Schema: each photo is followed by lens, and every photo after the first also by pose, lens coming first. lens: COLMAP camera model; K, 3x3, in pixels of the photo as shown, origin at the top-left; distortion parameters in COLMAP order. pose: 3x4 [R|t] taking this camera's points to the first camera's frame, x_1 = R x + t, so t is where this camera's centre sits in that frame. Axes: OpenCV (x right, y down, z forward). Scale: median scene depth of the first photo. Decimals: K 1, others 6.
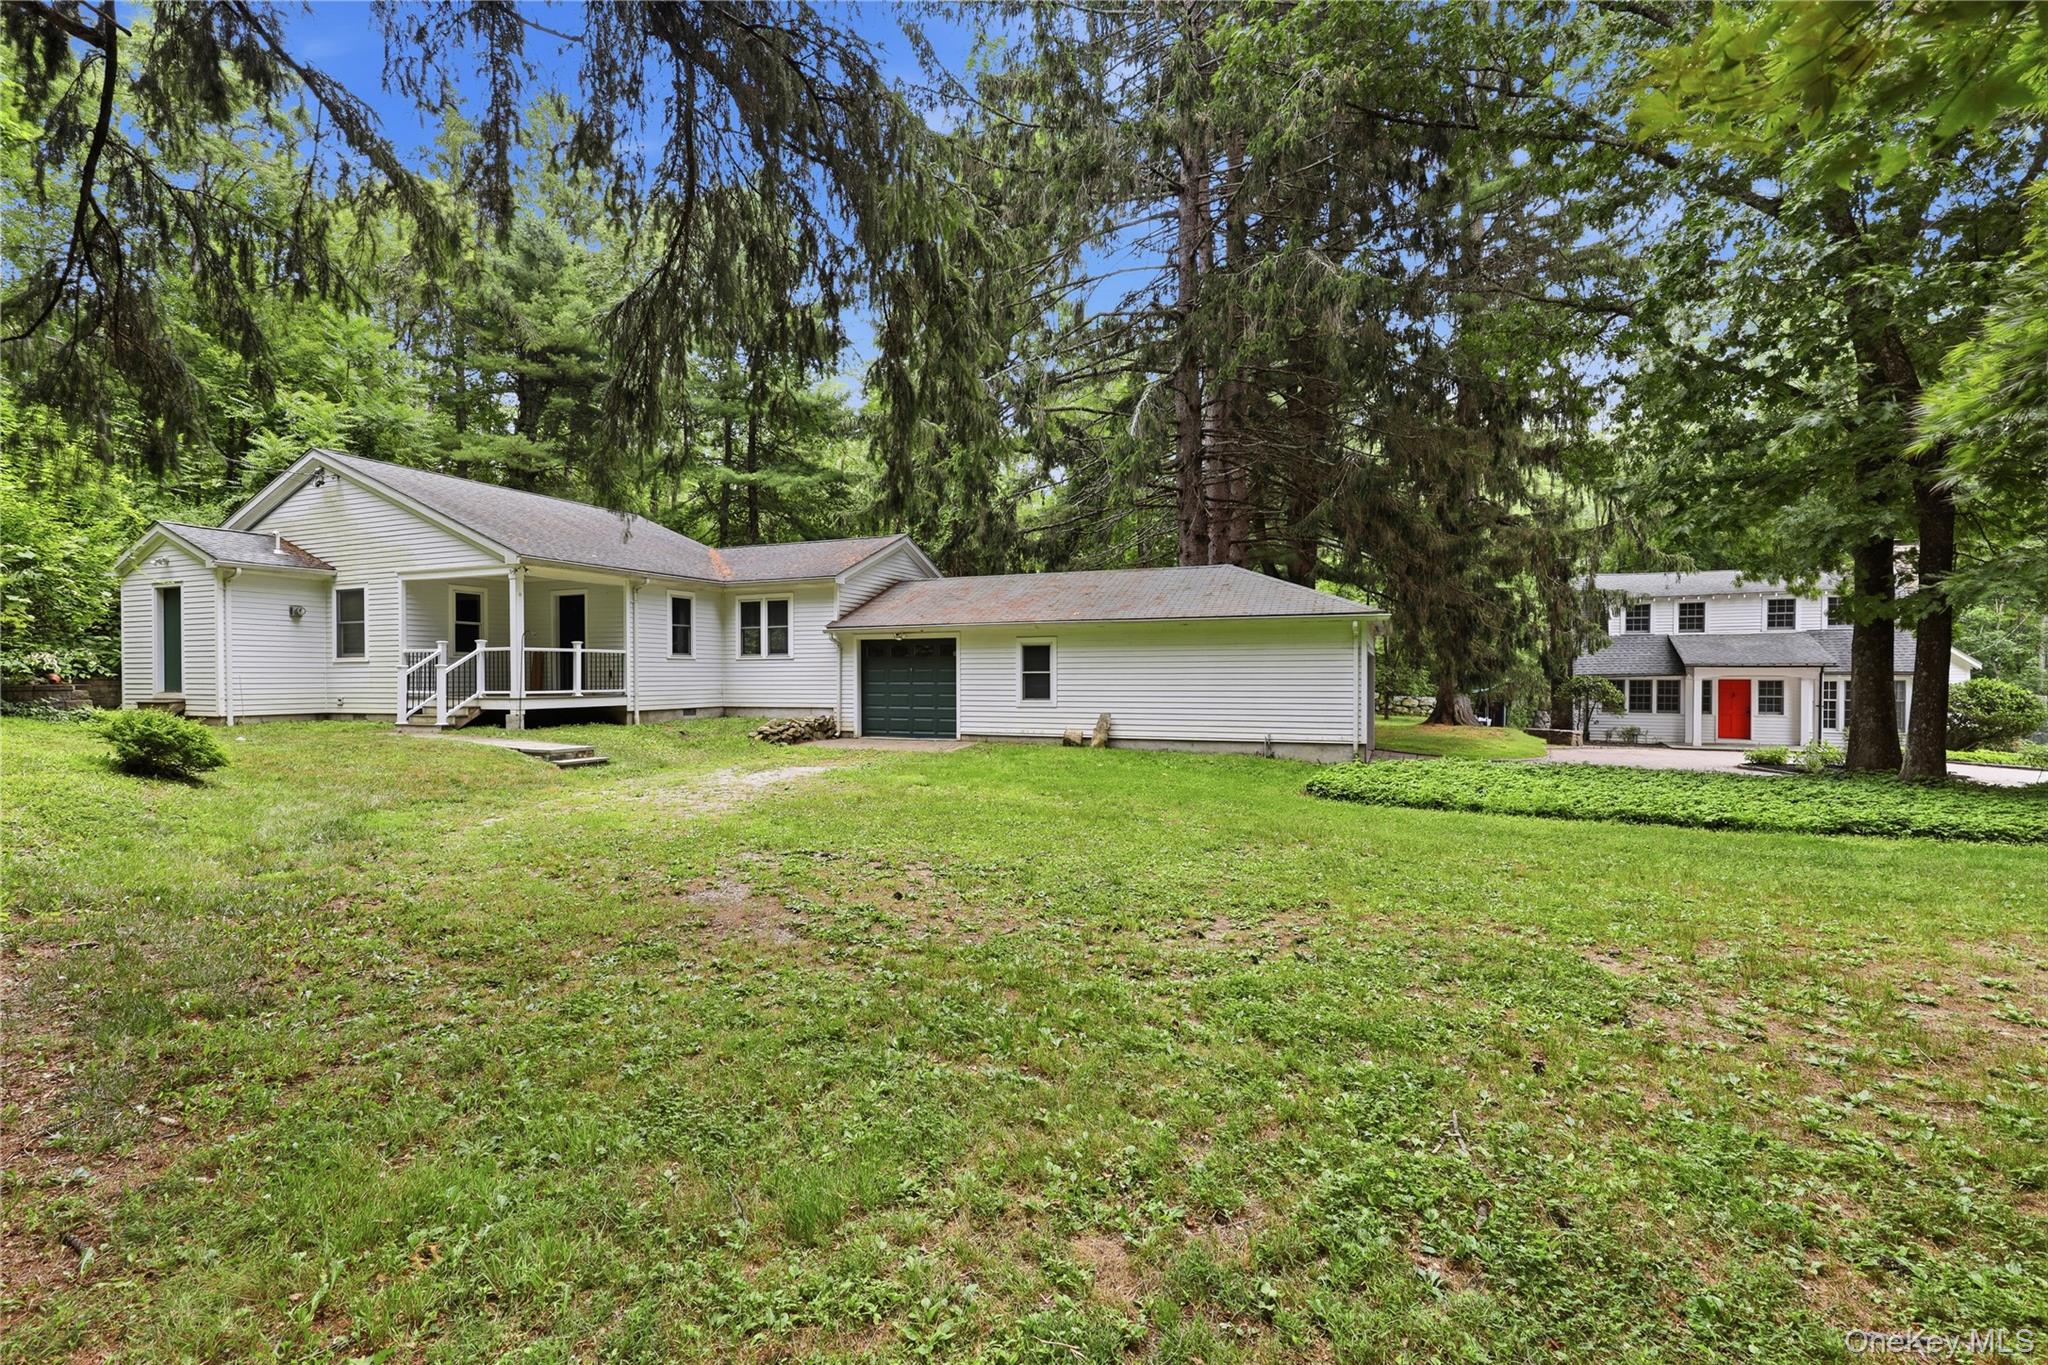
lens RADIAL K [[927.2, 0, 1015.4], [0, 927.2, 689.4], [0, 0, 1]] dist [0.001864, -0.000012]
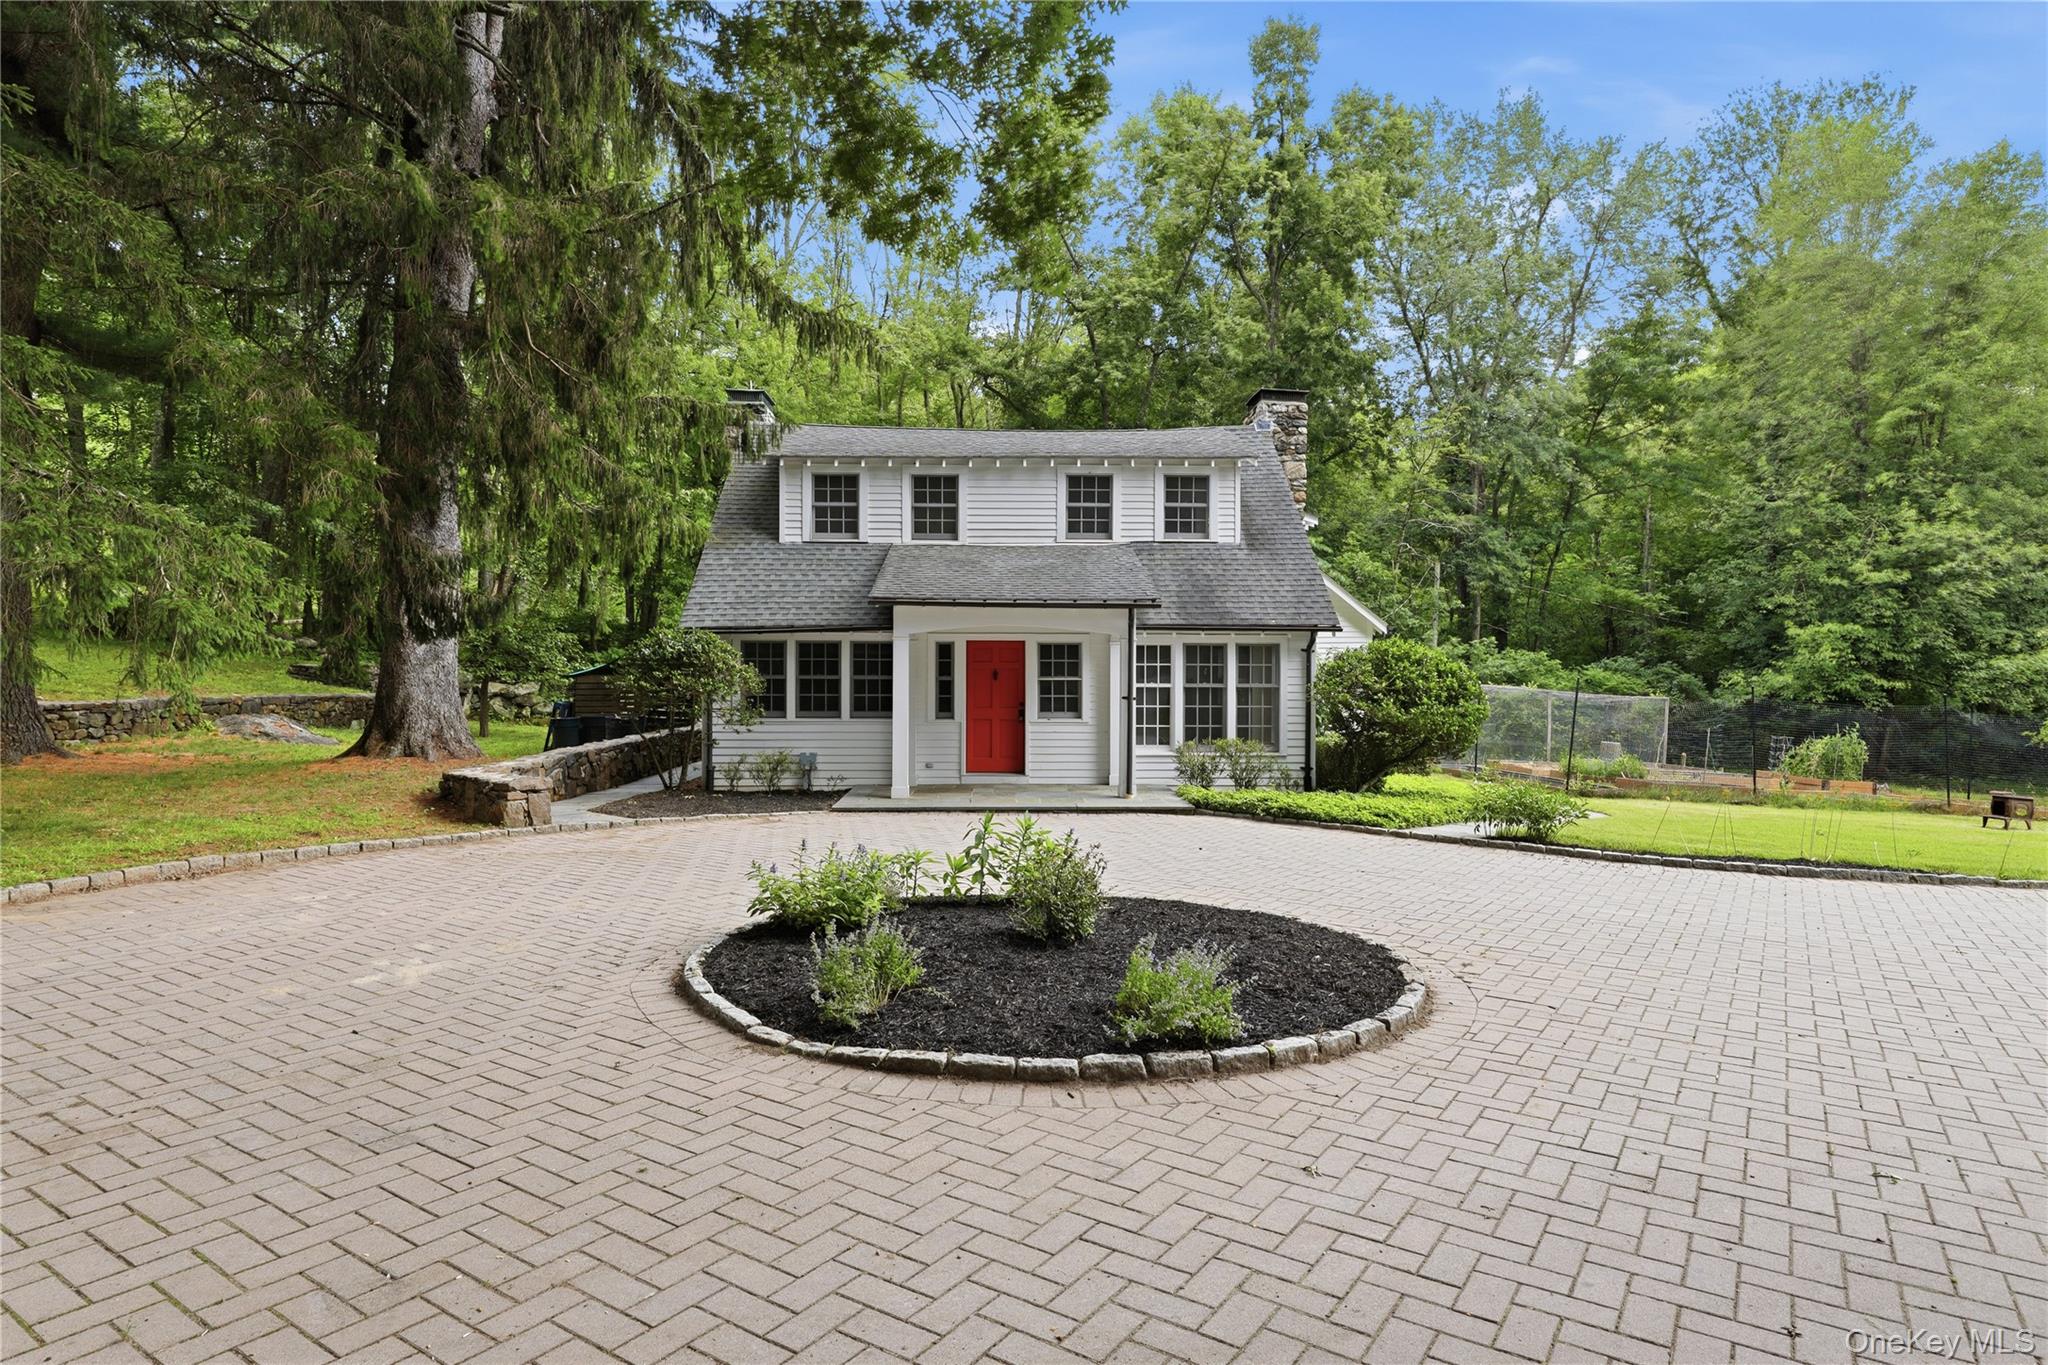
lens RADIAL K [[1173.8, 0, 1028.6], [0, 1173.8, 676.7], [0, 0, 1]] dist [-0.000464, -0.000003]
pose [[0.867605, -0.001289, 0.497252, 0.497289], [0.004168, 0.999980, -0.004680, 0.009250], [-0.497236, 0.006132, 0.867594, 0.491898]]
